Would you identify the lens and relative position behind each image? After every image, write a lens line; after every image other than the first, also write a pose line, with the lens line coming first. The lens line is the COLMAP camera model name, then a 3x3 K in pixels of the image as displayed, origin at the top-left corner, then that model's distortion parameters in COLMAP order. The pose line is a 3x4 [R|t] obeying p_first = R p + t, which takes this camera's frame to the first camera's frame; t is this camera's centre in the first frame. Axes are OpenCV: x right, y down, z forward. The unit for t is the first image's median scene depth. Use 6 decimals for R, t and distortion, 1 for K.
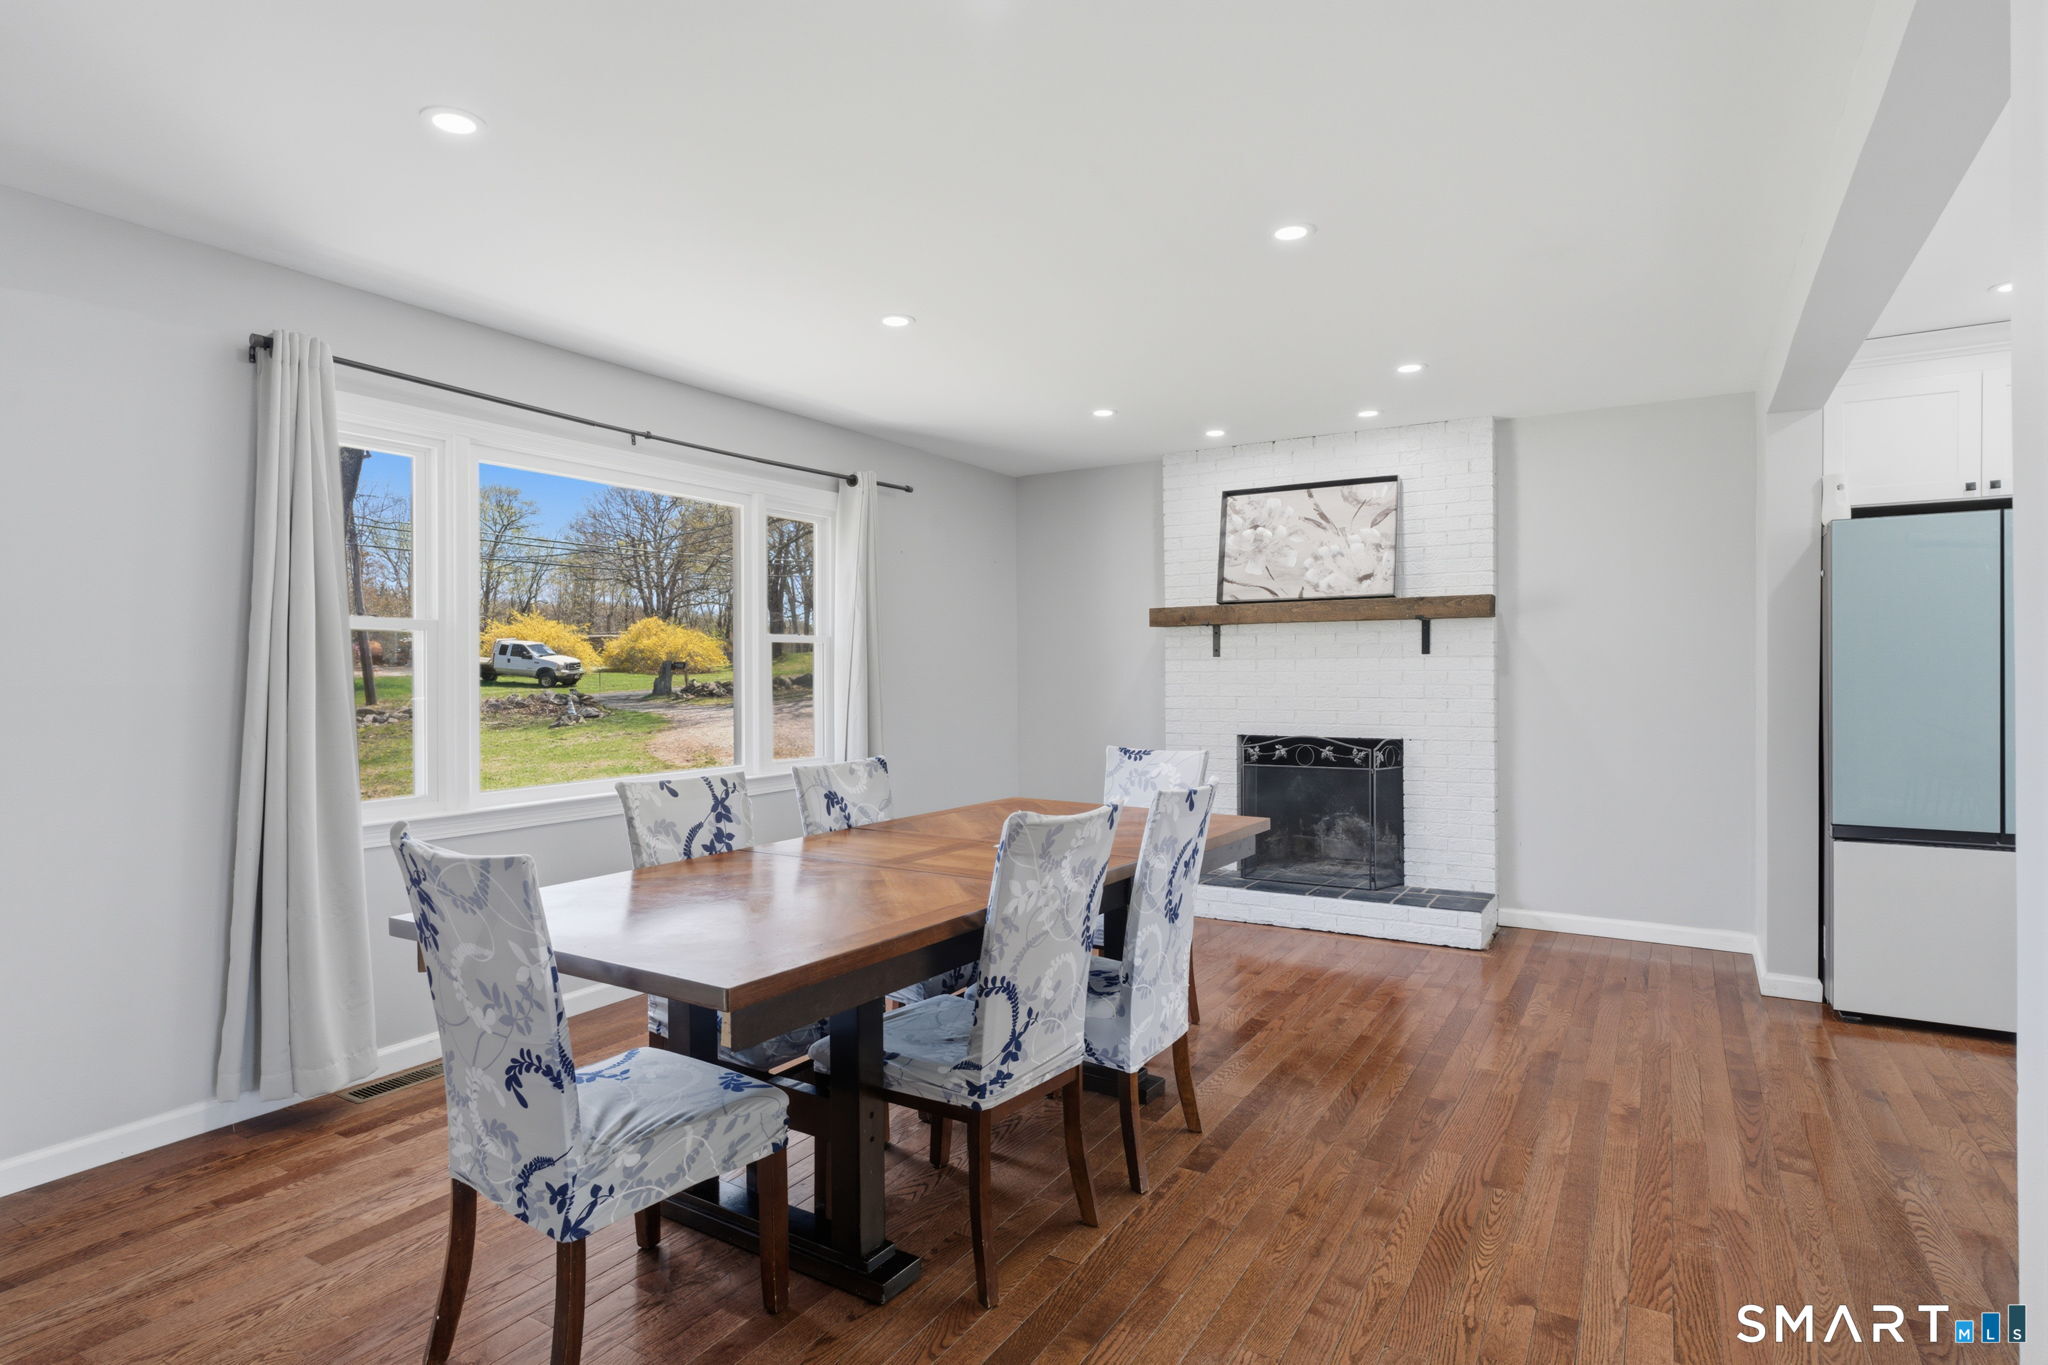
lens RADIAL K [[1069.5, 0, 1024.0], [0, 1069.5, 682.5], [0, 0, 1]] dist [-0.001741, 0.000455]
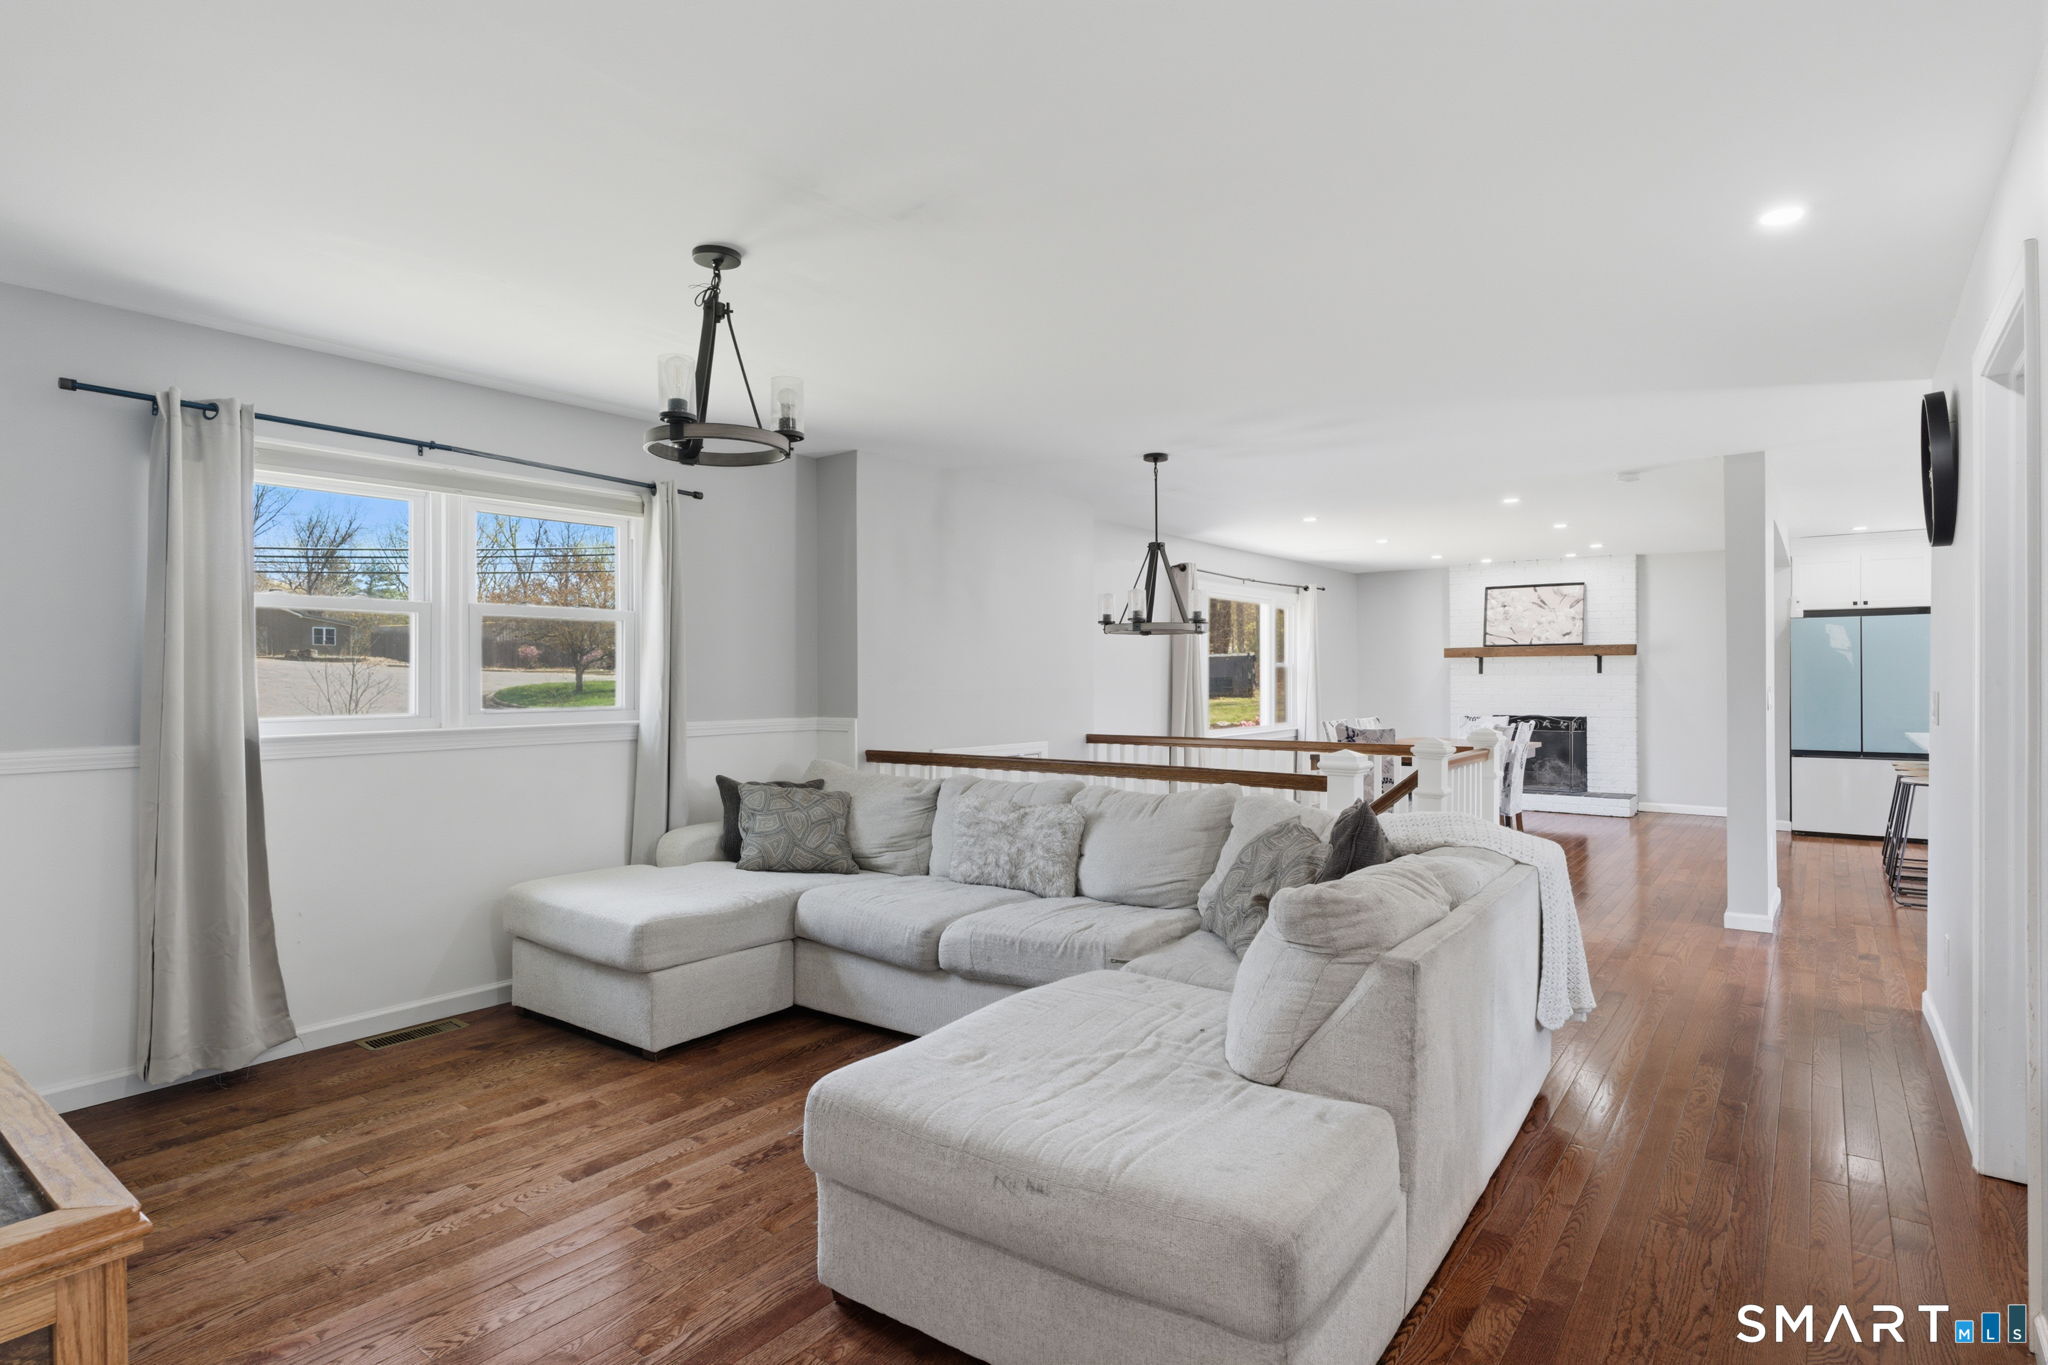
lens RADIAL K [[1069.5, 0, 1024.0], [0, 1069.5, 682.5], [0, 0, 1]] dist [-0.001741, 0.000455]
pose [[0.994542, 0.002004, -0.104314, -0.685905], [-0.002351, 0.999992, -0.003208, -0.001440], [0.104306, 0.003436, 0.994539, -1.550402]]
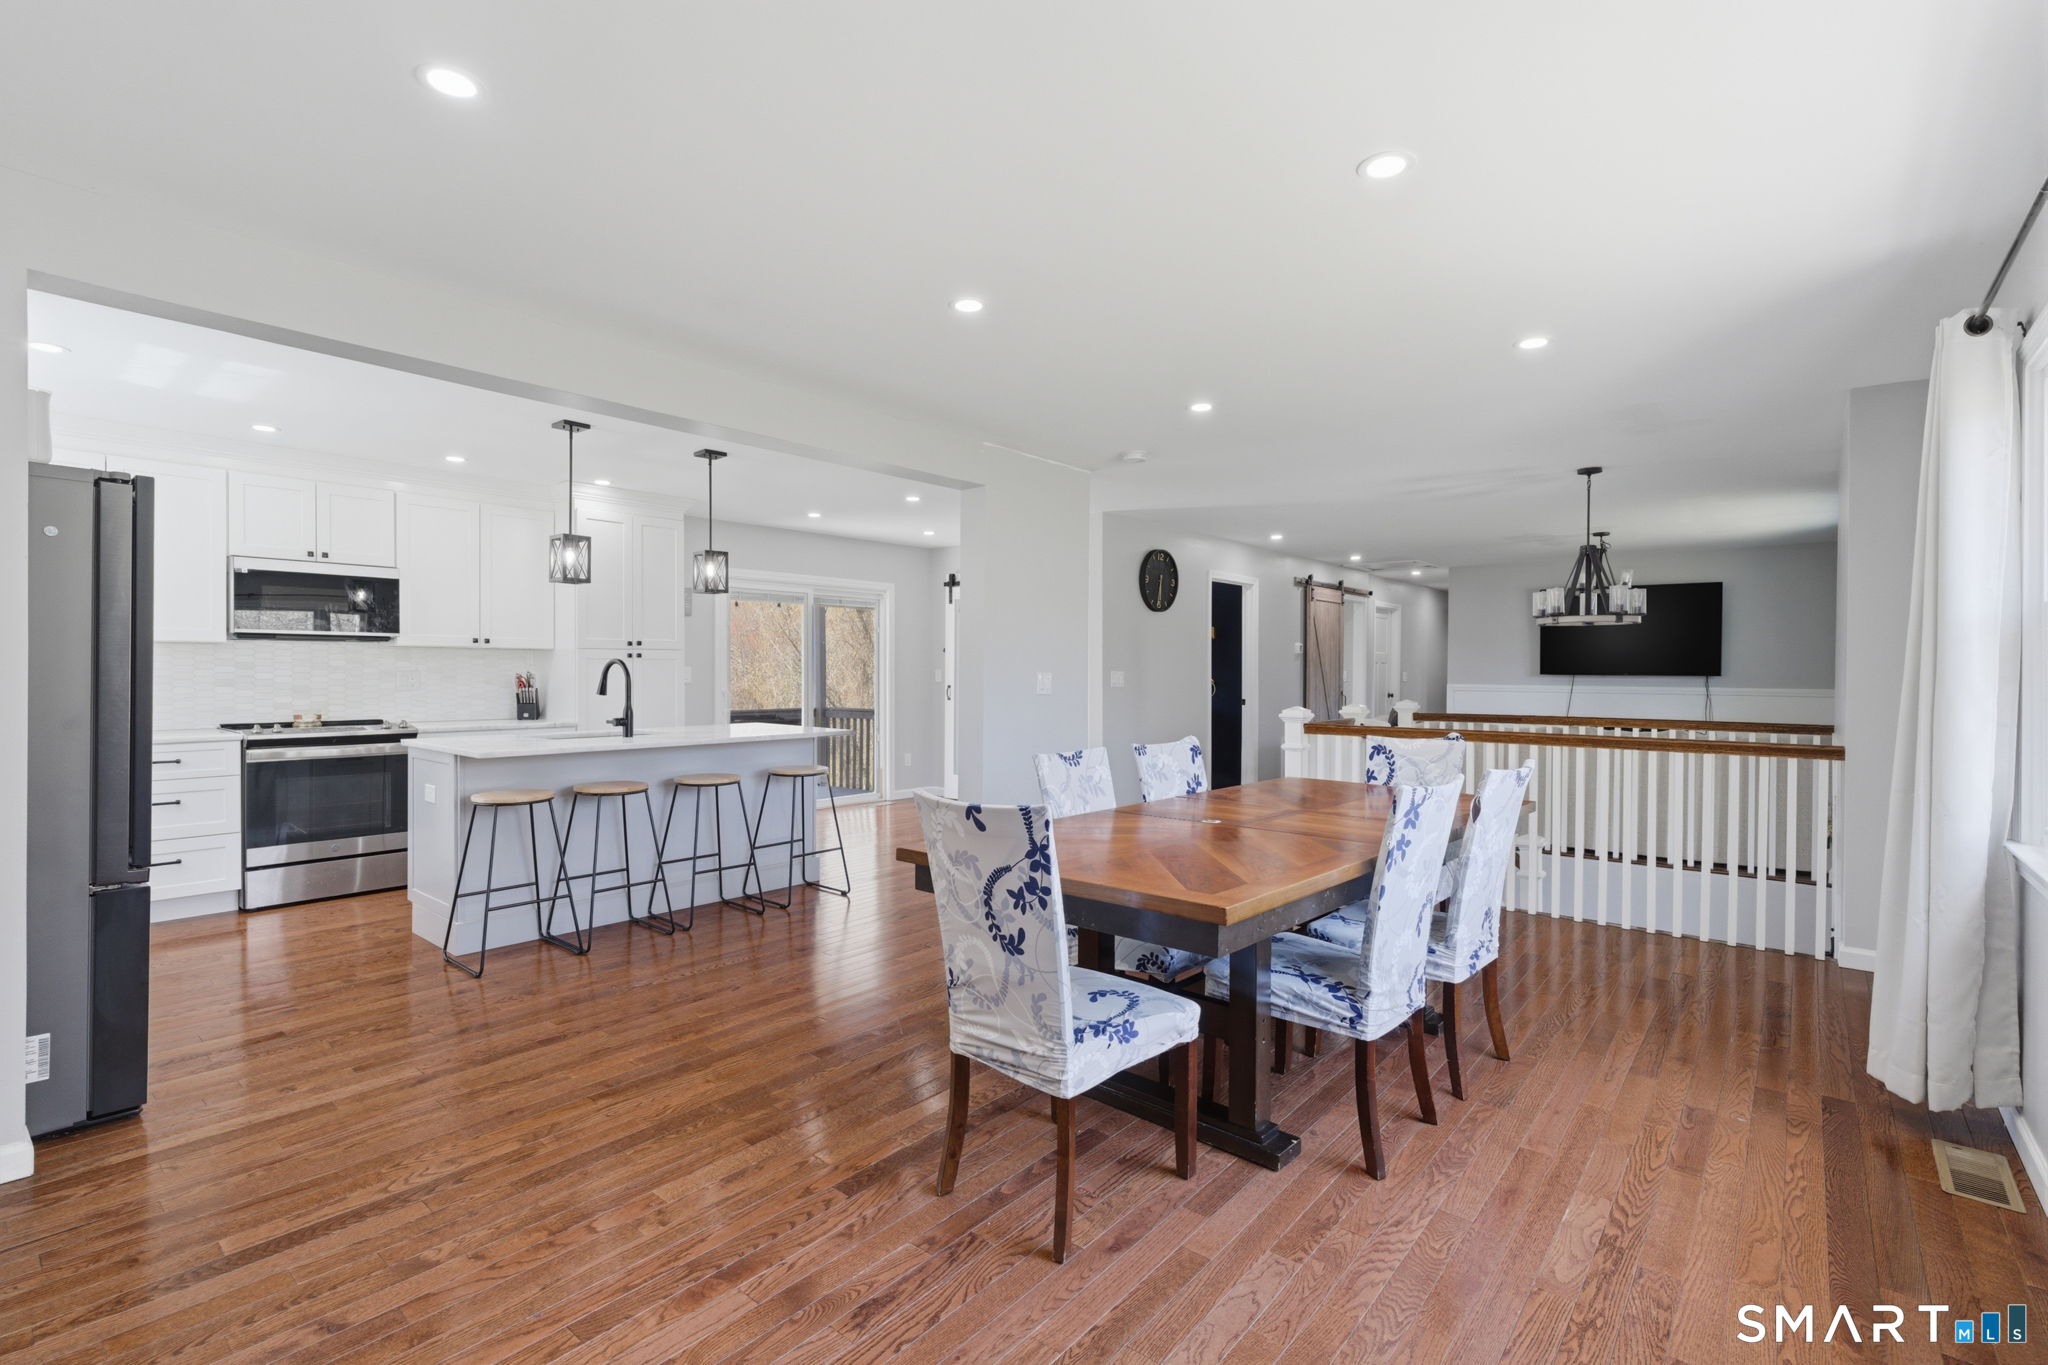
lens RADIAL K [[940.9, 0, 1024.0], [0, 940.9, 682.5], [0, 0, 1]] dist [-0.002399, -0.000082]
pose [[-0.987400, 0.000044, 0.158243, 0.017393], [0.003202, 0.999801, 0.019700, -0.013250], [-0.158211, 0.019958, -0.987204, 1.671542]]
